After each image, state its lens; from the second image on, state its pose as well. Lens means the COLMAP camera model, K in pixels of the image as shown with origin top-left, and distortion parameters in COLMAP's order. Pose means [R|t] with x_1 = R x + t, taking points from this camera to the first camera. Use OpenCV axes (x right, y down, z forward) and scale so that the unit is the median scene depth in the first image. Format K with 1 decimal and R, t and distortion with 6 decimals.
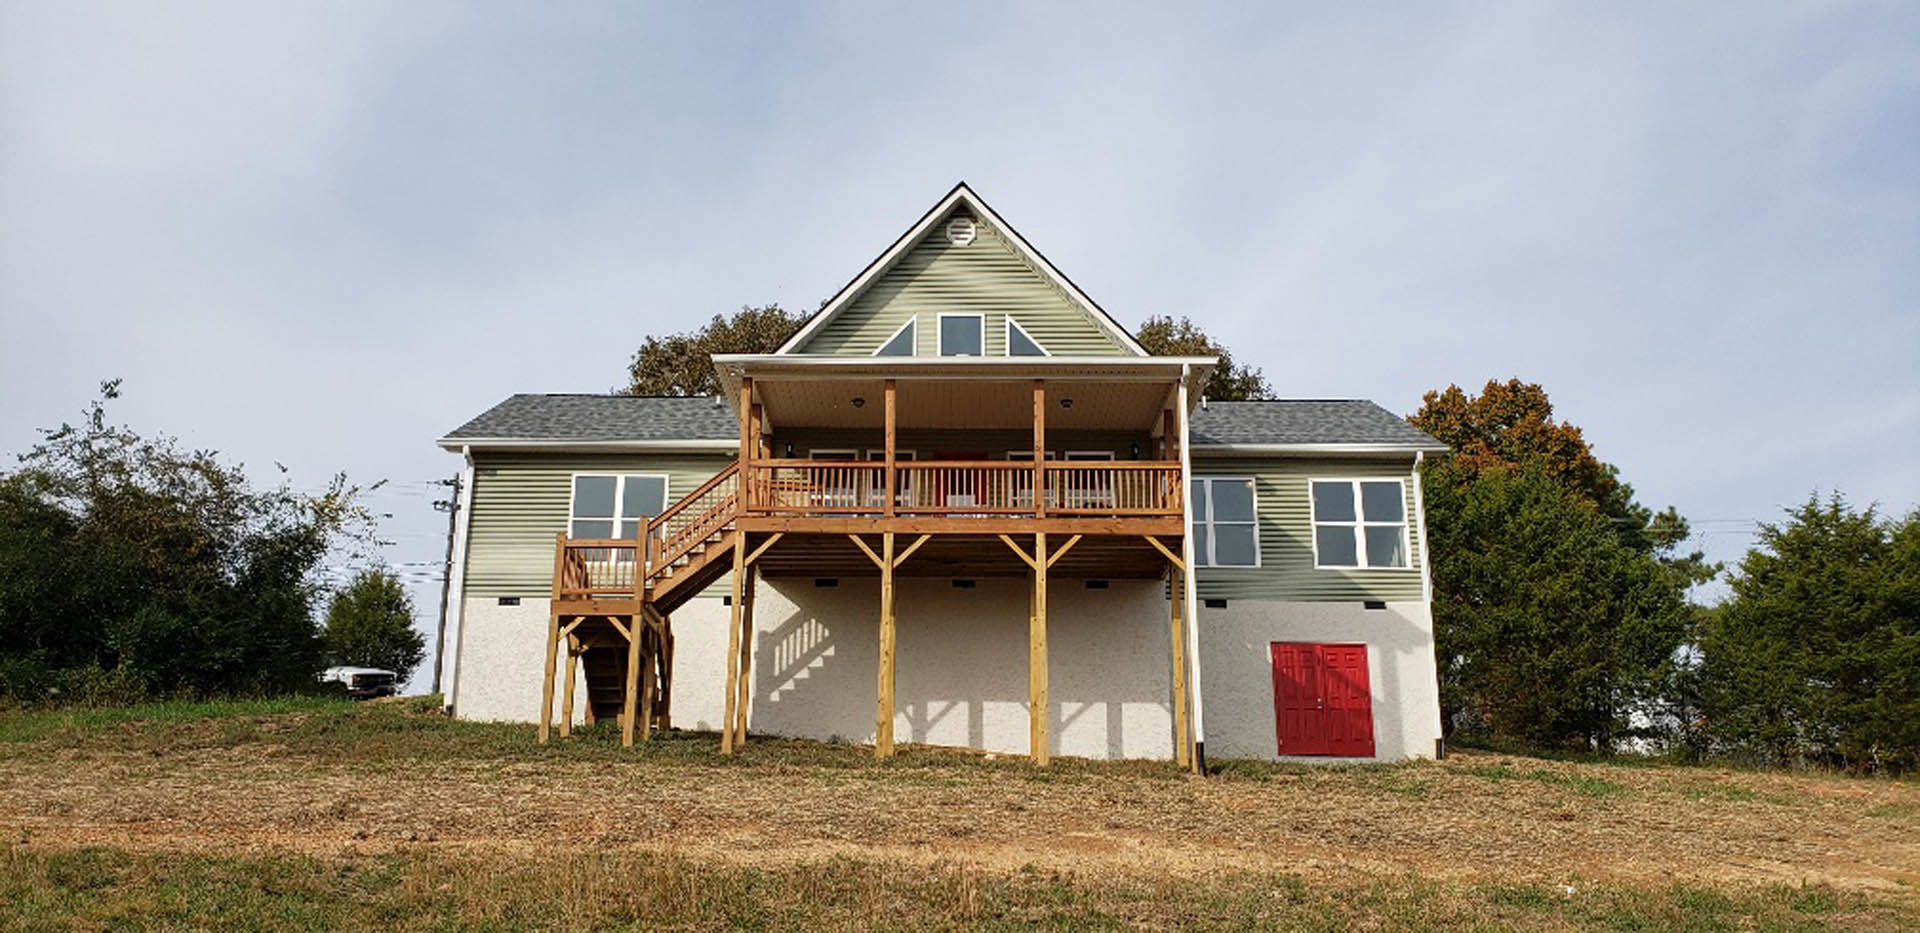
lens RADIAL K [[1503.6, 0, 960.0], [0, 1503.6, 466.5], [0, 0, 1]] dist [0.192298, -0.385871]
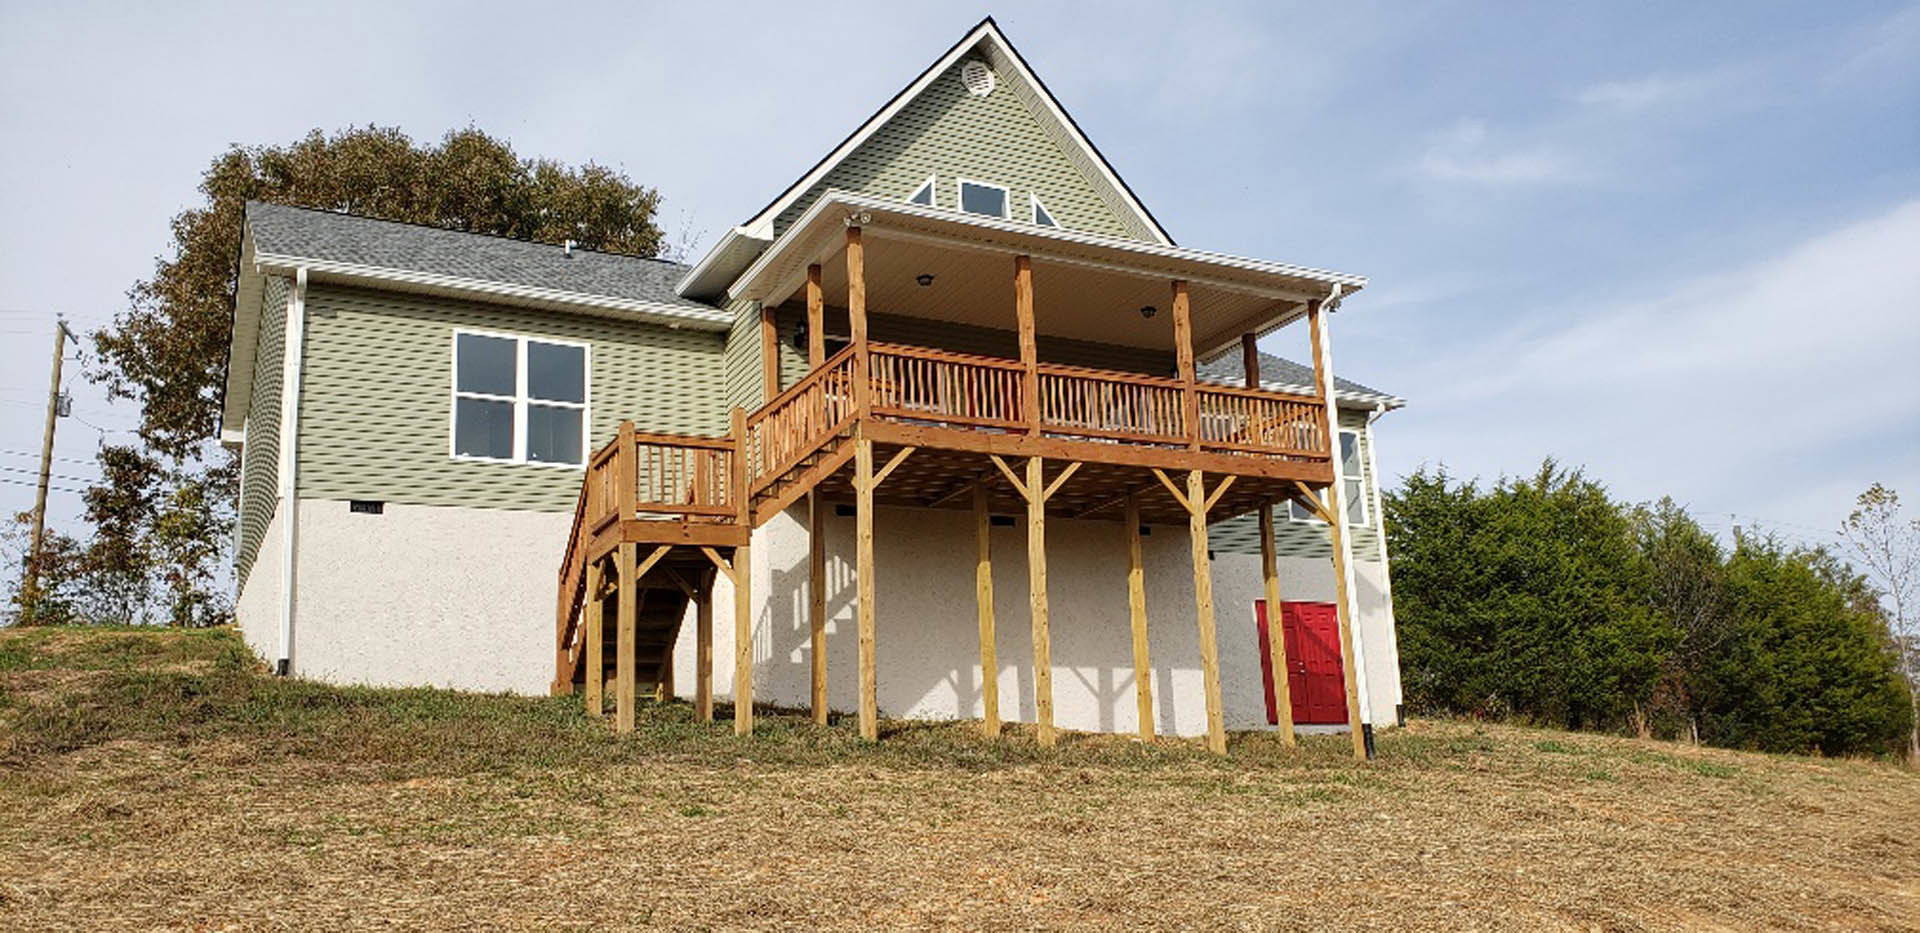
lens RADIAL K [[1503.6, 0, 960.0], [0, 1503.6, 466.5], [0, 0, 1]] dist [0.192298, -0.385871]
pose [[0.883791, 0.069403, 0.462705, -0.383484], [-0.095292, 0.994909, 0.032782, 0.024157], [-0.458075, -0.073064, 0.885906, 0.289726]]
